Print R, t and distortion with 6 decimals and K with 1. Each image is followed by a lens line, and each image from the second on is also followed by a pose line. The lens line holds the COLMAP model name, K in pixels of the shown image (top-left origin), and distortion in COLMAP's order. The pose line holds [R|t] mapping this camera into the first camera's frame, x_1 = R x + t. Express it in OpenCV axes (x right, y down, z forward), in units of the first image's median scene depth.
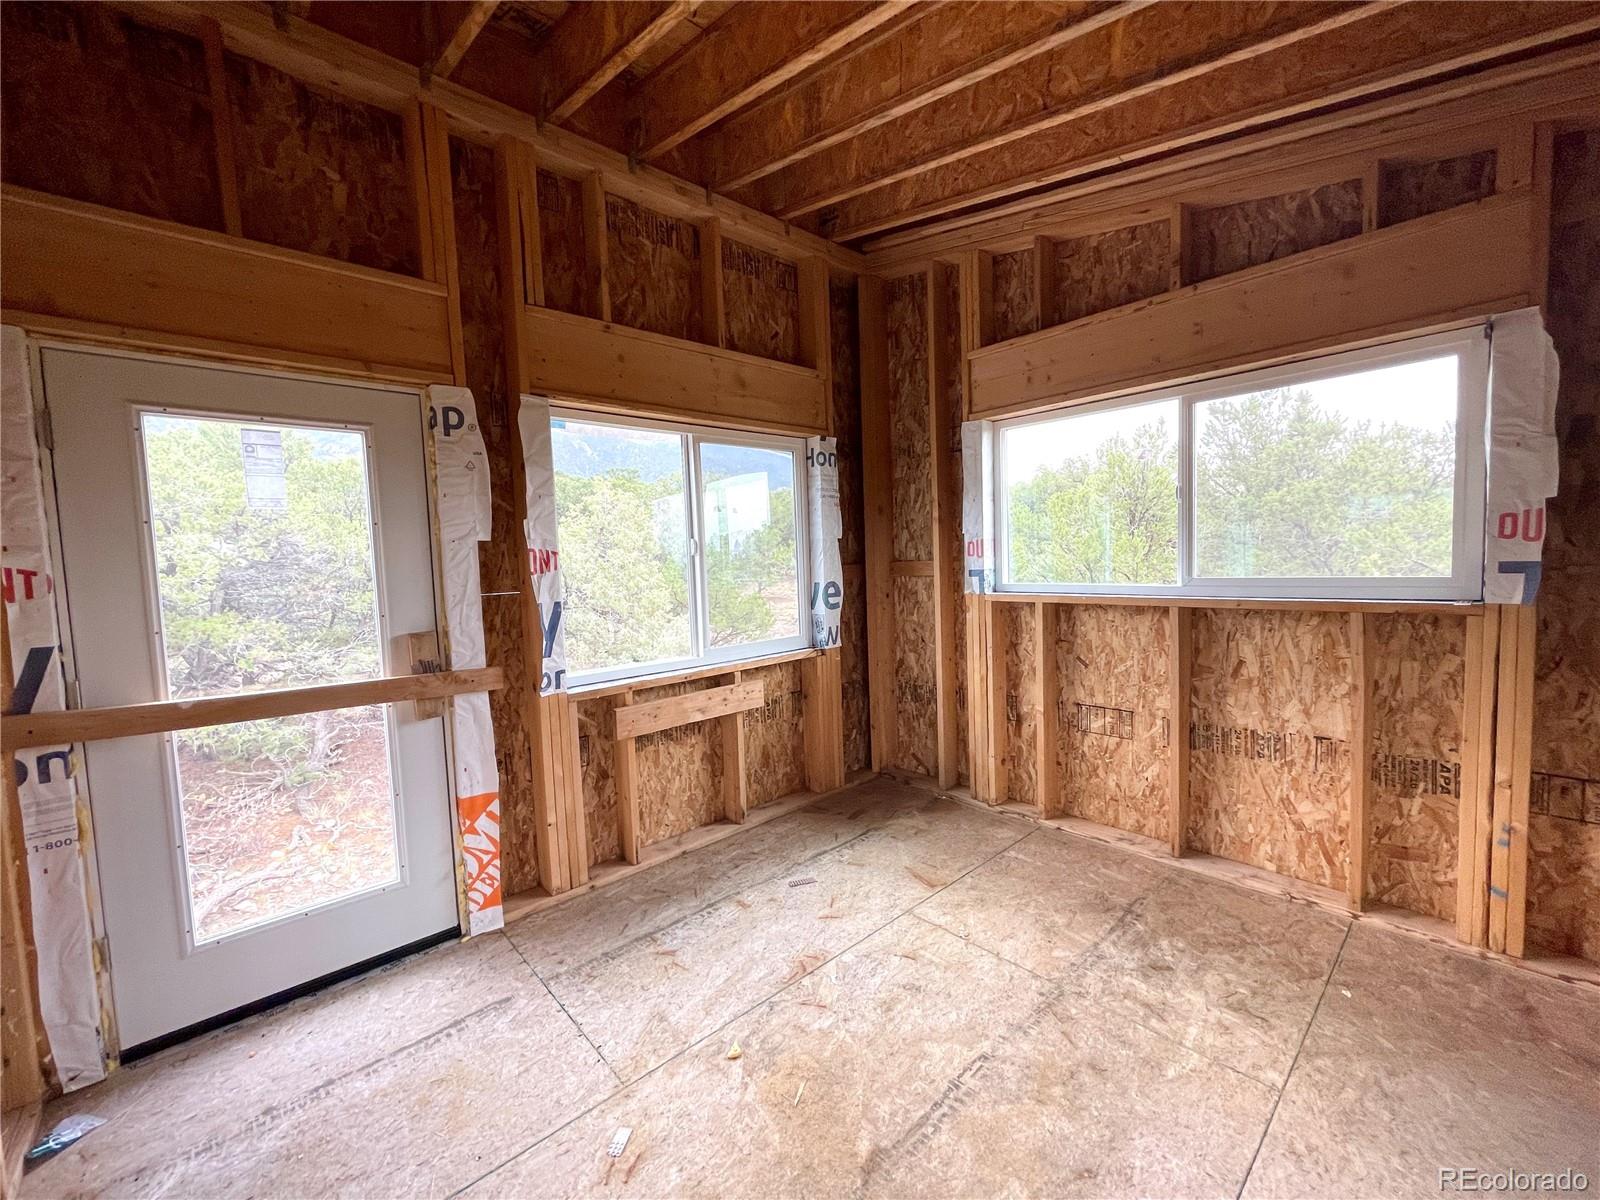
lens RADIAL K [[645.3, 0, 800.0], [0, 645.3, 600.0], [0, 0, 1]] dist [-0.001924, -0.000315]
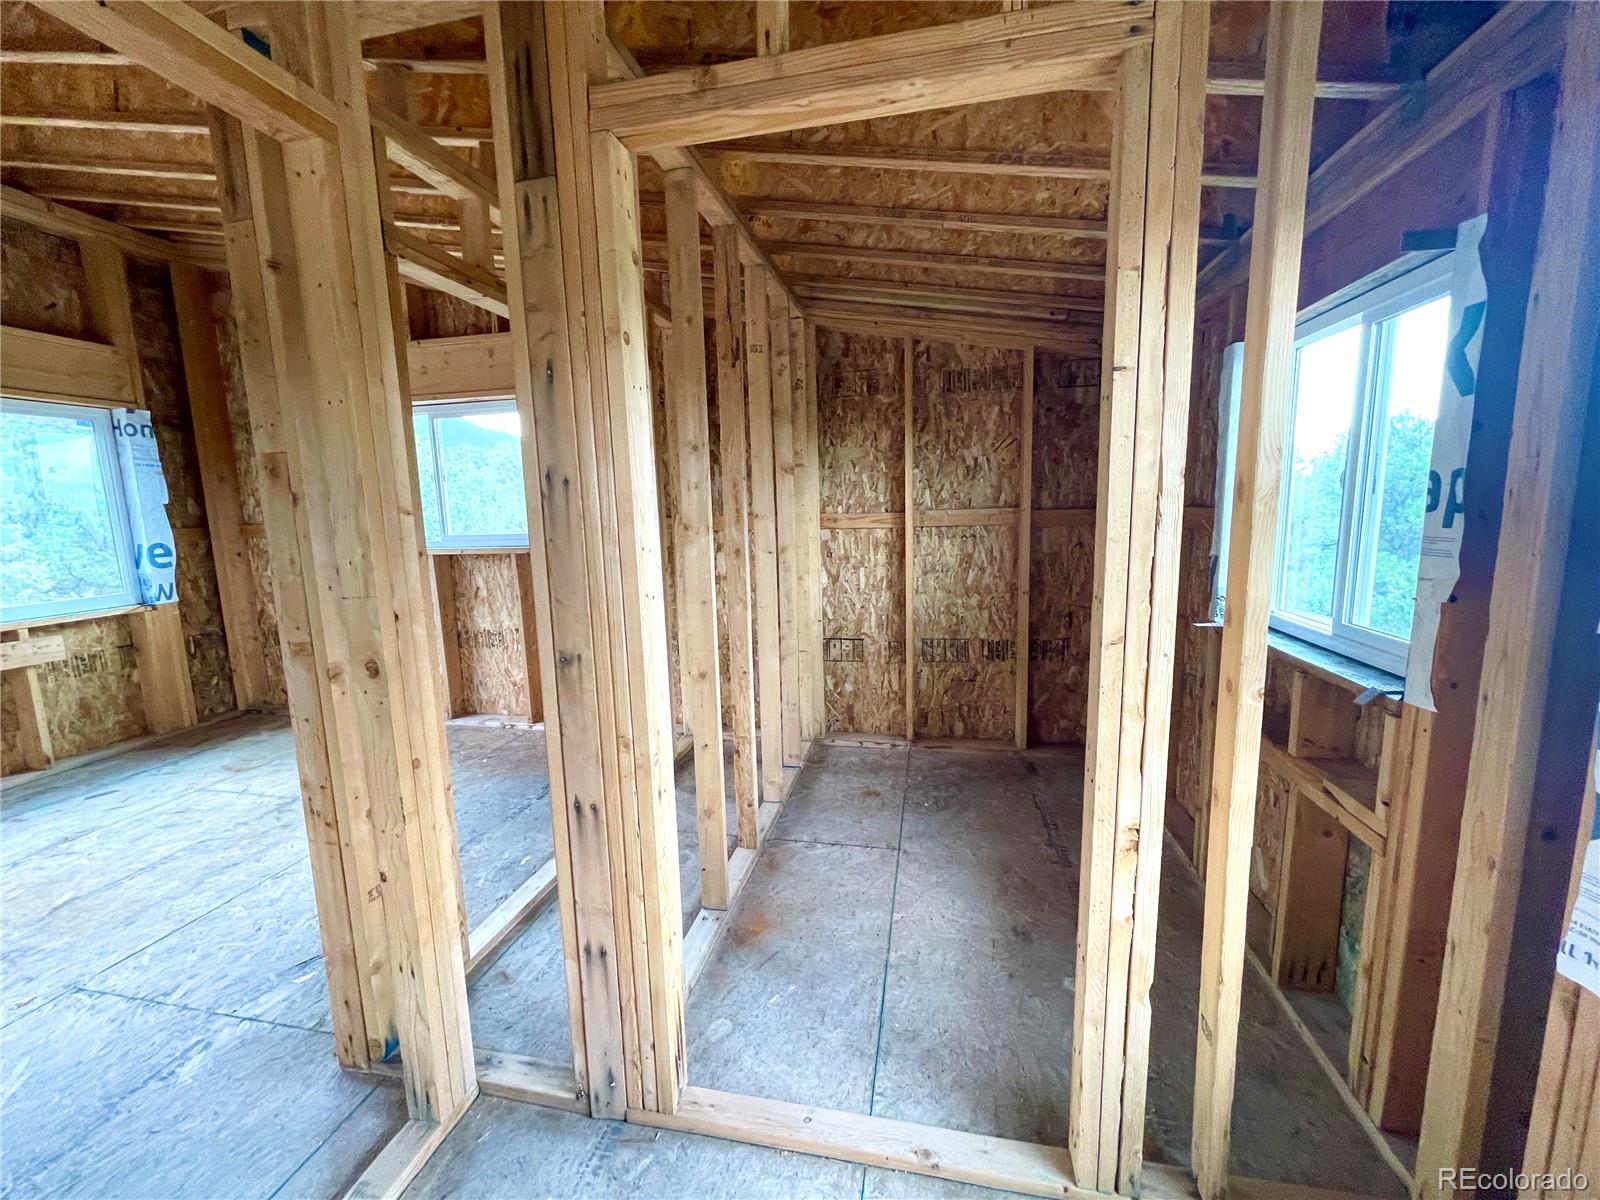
lens RADIAL K [[645.3, 0, 800.0], [0, 645.3, 600.0], [0, 0, 1]] dist [-0.001924, -0.000315]
pose [[0.808033, -0.069714, 0.584998, 0.287566], [0.035430, 0.996927, 0.069865, 0.030618], [-0.588070, -0.035727, 0.808020, -0.543216]]
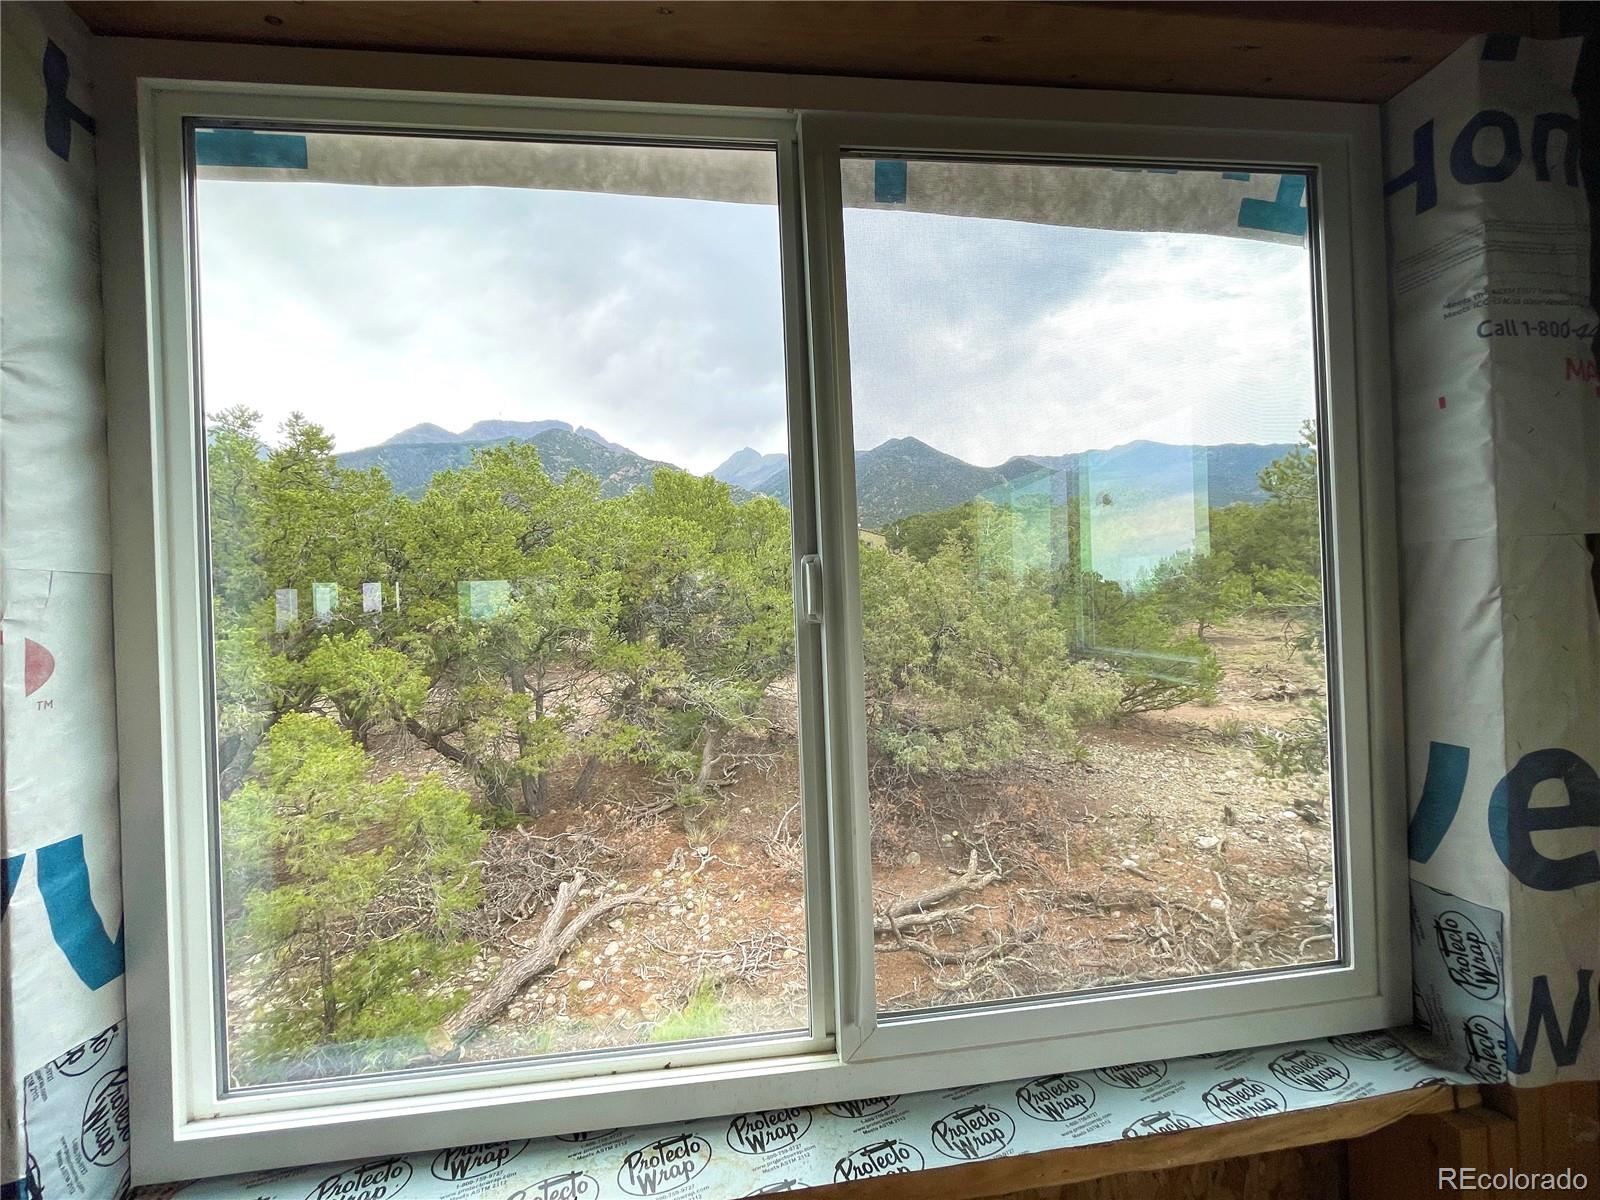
lens RADIAL K [[645.3, 0, 800.0], [0, 645.3, 600.0], [0, 0, 1]] dist [-0.001924, -0.000315]
pose [[0.813363, 0.005087, -0.581734, -0.024913], [-0.032049, 0.998835, -0.036076, -0.060934], [0.580873, 0.047987, 0.812579, 0.707888]]
